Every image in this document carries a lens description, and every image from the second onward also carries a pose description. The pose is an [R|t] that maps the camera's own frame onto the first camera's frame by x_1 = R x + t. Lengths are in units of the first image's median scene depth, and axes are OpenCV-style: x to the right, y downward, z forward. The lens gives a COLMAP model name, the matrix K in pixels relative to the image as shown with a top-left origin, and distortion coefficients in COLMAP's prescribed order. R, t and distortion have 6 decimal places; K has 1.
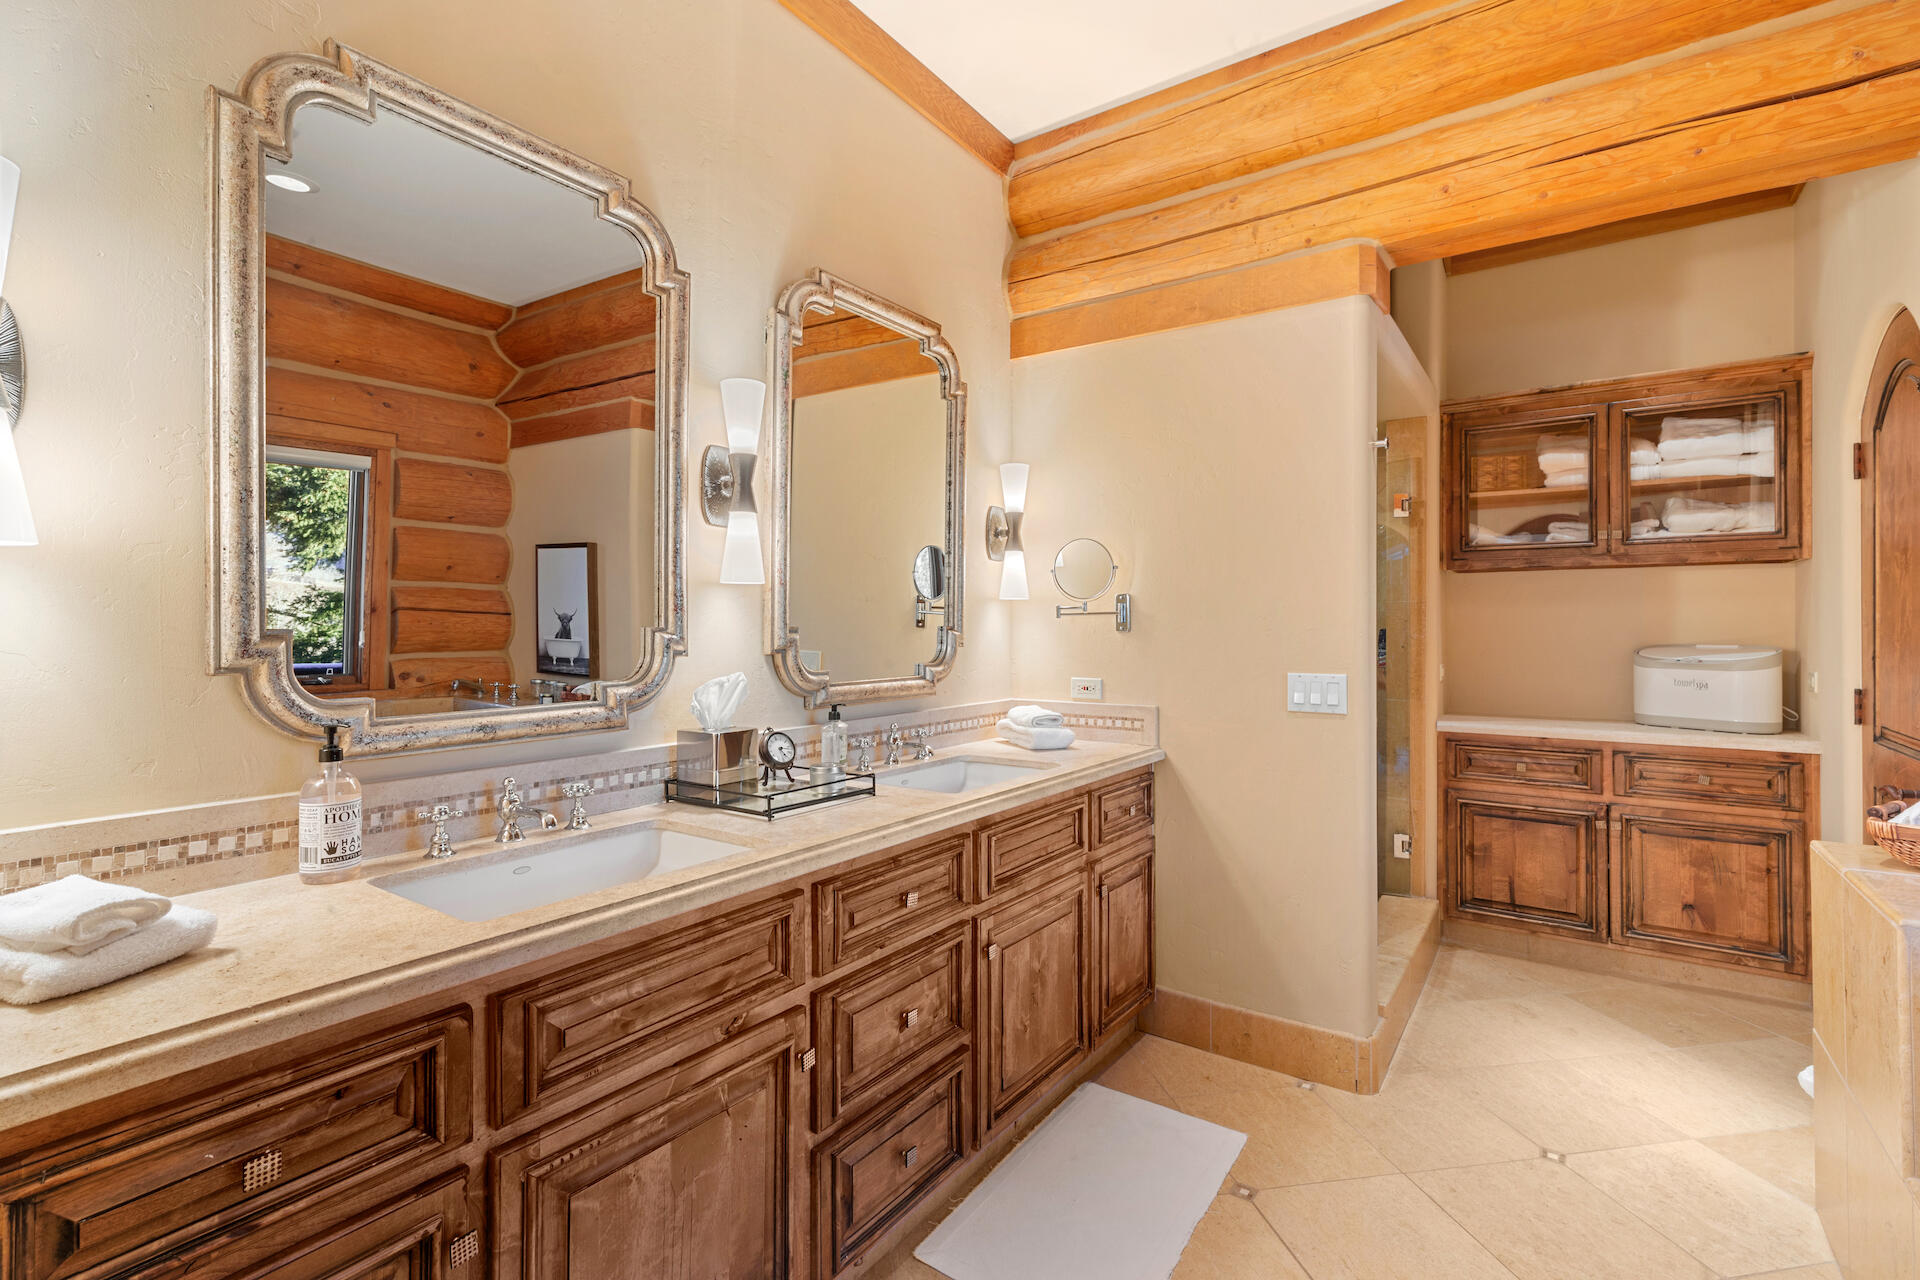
lens RADIAL K [[871.8, 0, 955.1], [0, 871.8, 615.0], [0, 0, 1]] dist [0.001454, 0.000153]
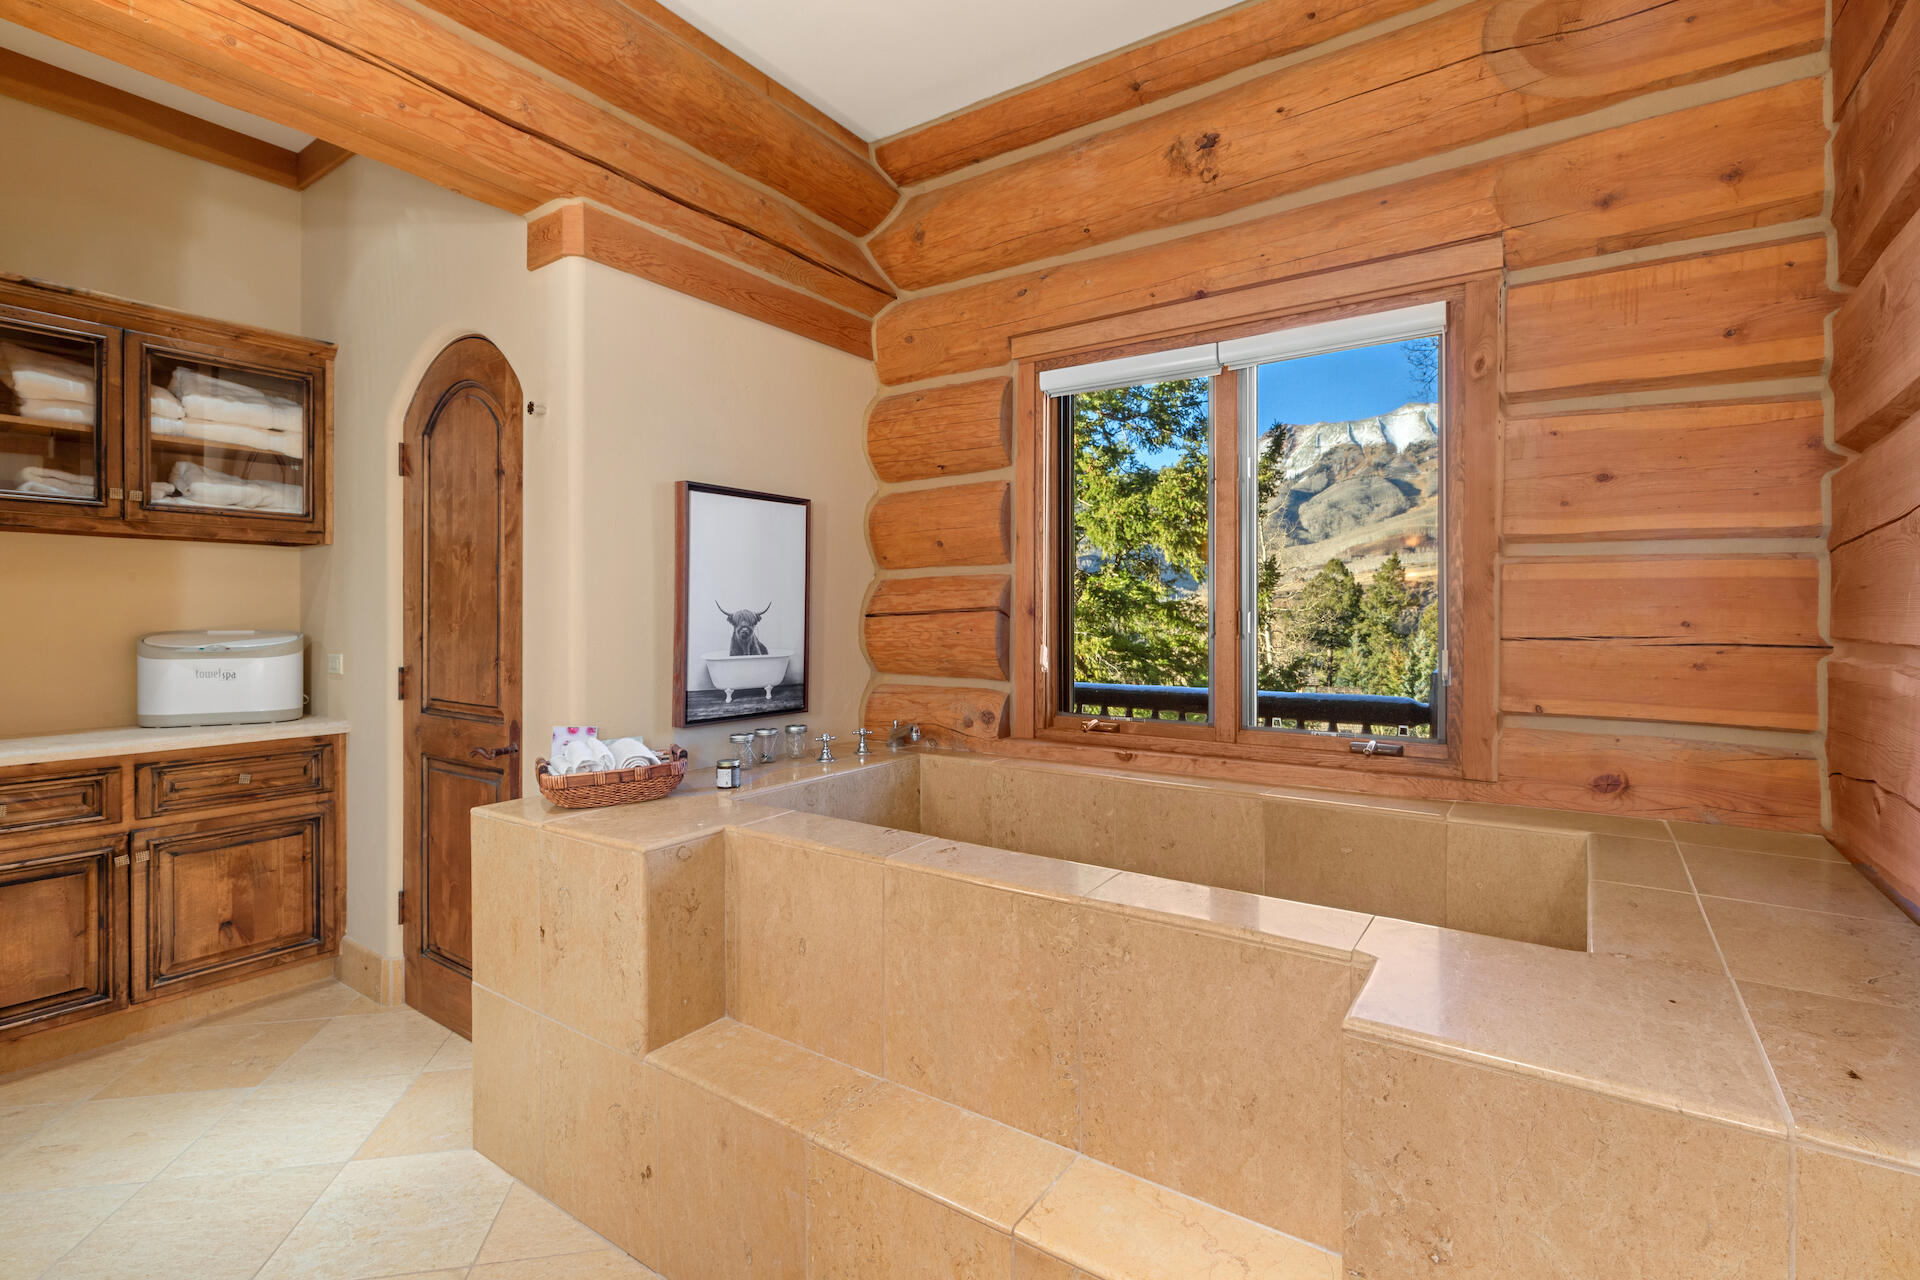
lens RADIAL K [[892.5, 0, 959.6], [0, 892.5, 612.1], [0, 0, 1]] dist [0.002313, 0.000322]
pose [[-0.009056, 0.000609, 0.999959, -0.078498], [-0.014102, 0.999900, -0.000737, 0.005332], [-0.999860, -0.014108, -0.009046, 0.259145]]
